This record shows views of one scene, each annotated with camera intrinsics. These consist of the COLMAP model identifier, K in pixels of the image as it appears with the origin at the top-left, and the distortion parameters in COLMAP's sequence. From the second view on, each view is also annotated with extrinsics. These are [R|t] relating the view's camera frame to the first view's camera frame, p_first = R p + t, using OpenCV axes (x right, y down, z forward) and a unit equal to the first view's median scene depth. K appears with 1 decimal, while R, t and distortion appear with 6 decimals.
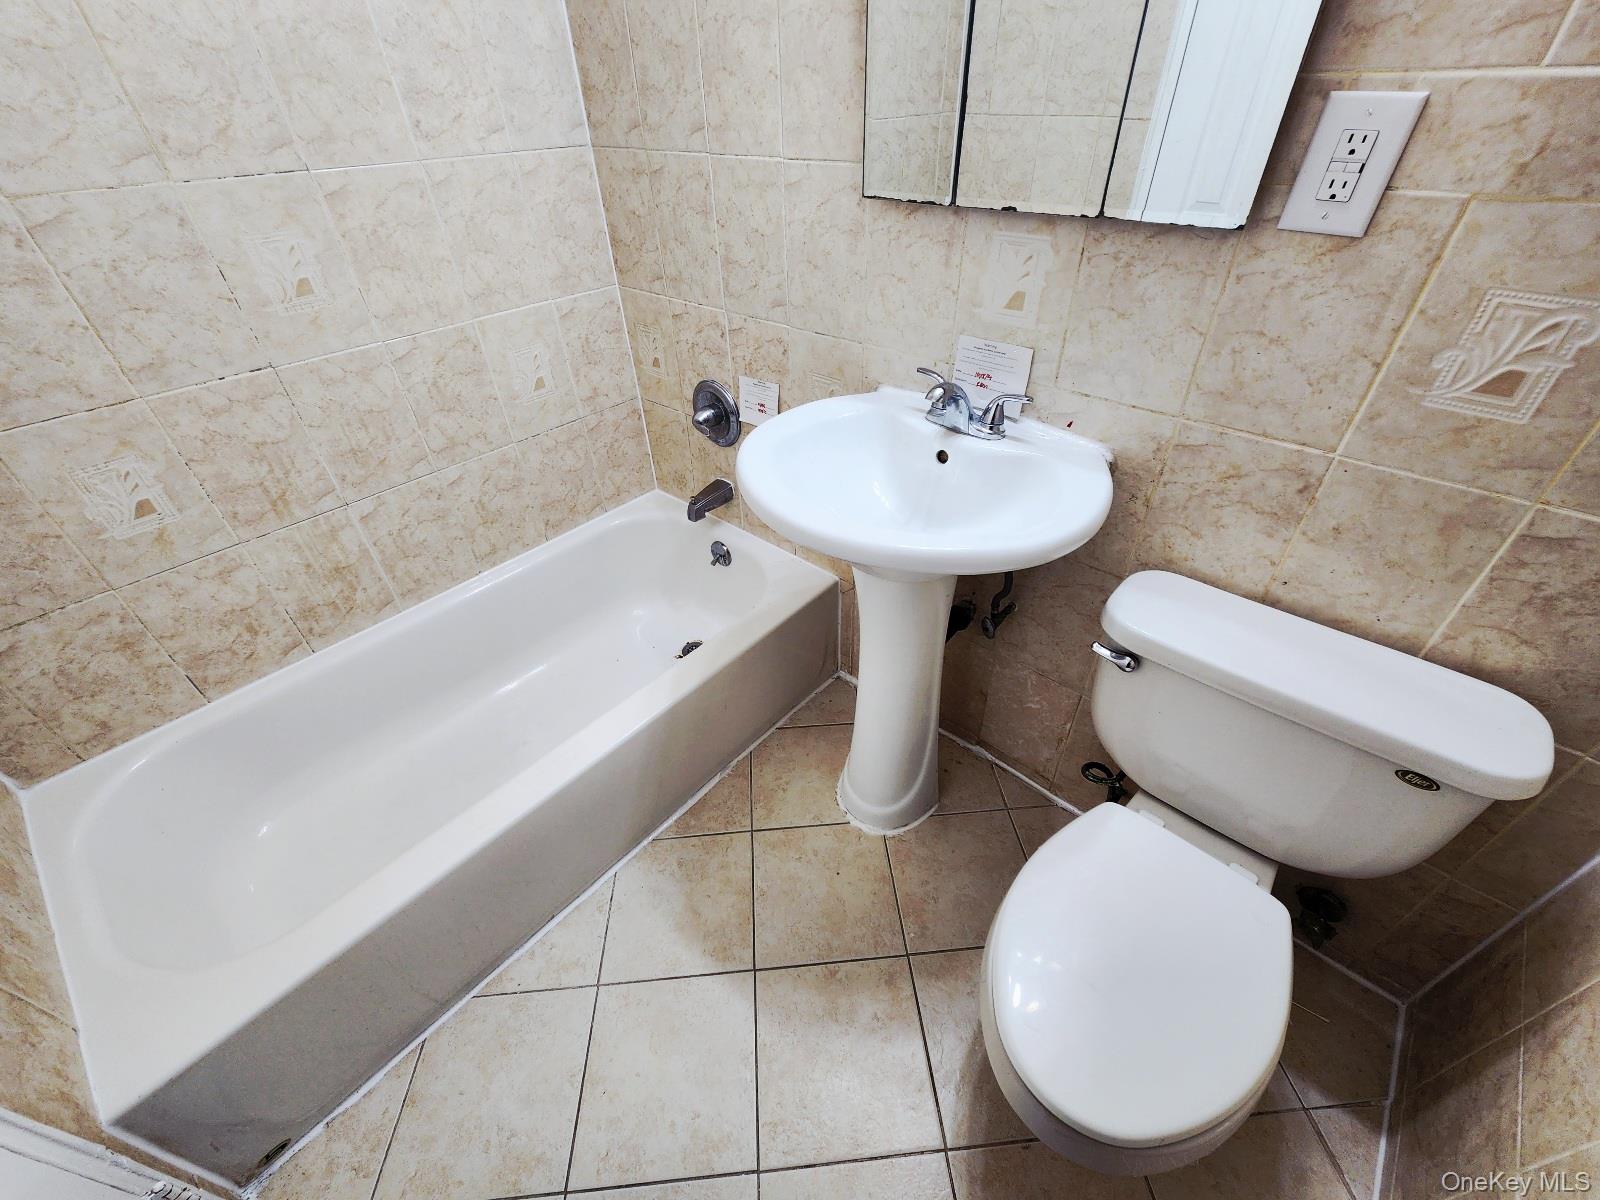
lens RADIAL K [[651.7, 0, 800.0], [0, 651.7, 600.0], [0, 0, 1]] dist [-0.001395, -0.000048]
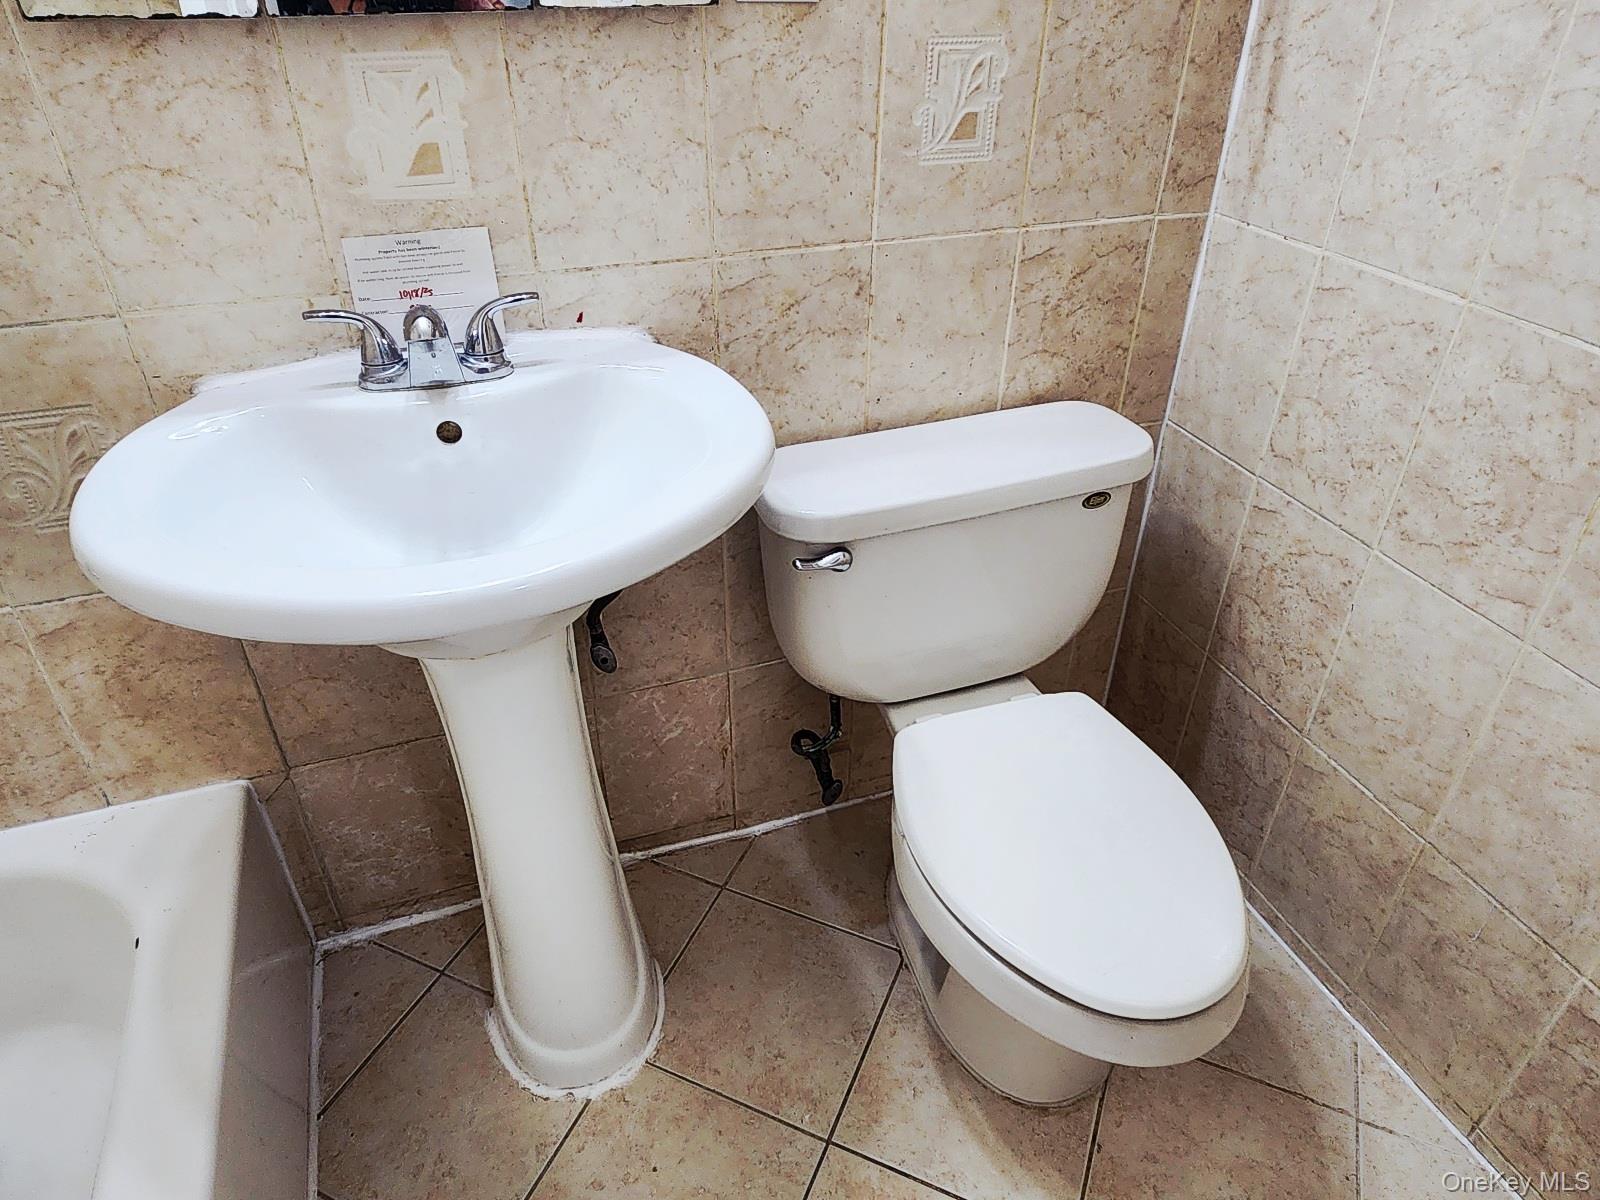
lens RADIAL K [[1032.1, 0, 797.1], [0, 1032.1, 596.0], [0, 0, 1]] dist [0.007724, -0.004579]
pose [[0.472500, -0.468254, 0.746647, -0.500057], [0.532693, 0.826655, 0.181326, -0.129447], [-0.702126, 0.312057, 0.640030, 0.306078]]
